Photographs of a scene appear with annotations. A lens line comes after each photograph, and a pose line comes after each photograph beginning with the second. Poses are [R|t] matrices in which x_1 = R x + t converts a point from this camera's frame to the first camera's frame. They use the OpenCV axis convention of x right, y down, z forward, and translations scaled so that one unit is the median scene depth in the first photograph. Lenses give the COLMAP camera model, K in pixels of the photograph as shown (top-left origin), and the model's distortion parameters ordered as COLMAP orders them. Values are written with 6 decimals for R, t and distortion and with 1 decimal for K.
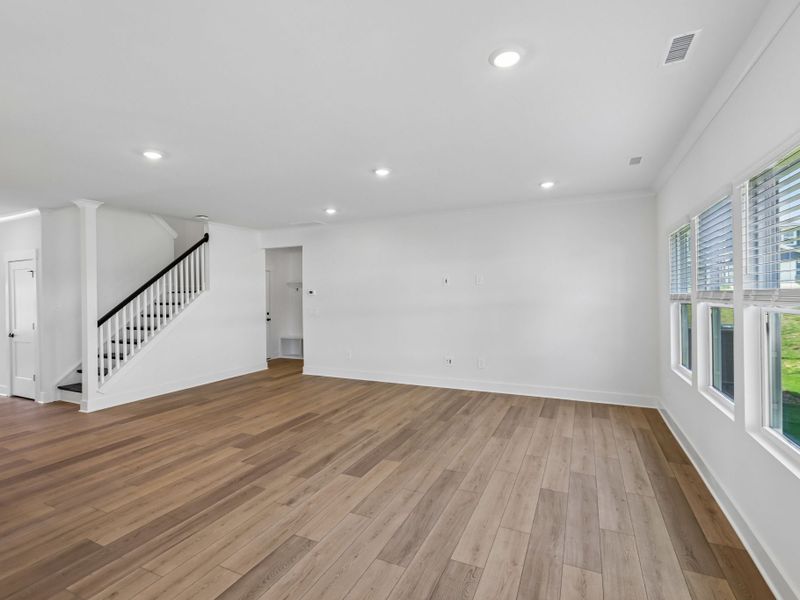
lens RADIAL K [[393.6, 0, 400.0], [0, 393.6, 300.0], [0, 0, 1]] dist [0.002959, 0.000042]
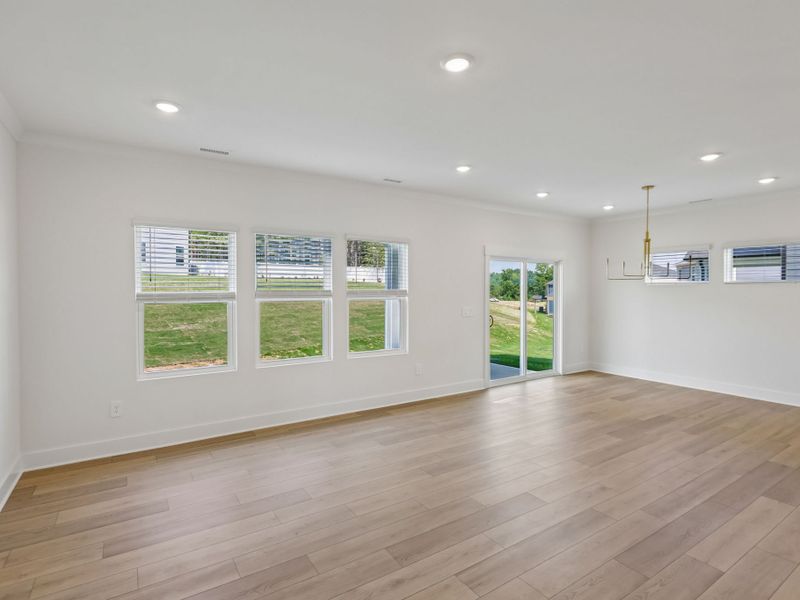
lens RADIAL K [[393.6, 0, 400.0], [0, 393.6, 300.0], [0, 0, 1]] dist [0.002959, 0.000042]
pose [[-0.842111, -0.003872, 0.539290, -0.339517], [0.016780, 0.999302, 0.033378, -0.027819], [-0.539043, 0.037157, -0.841458, 1.893205]]
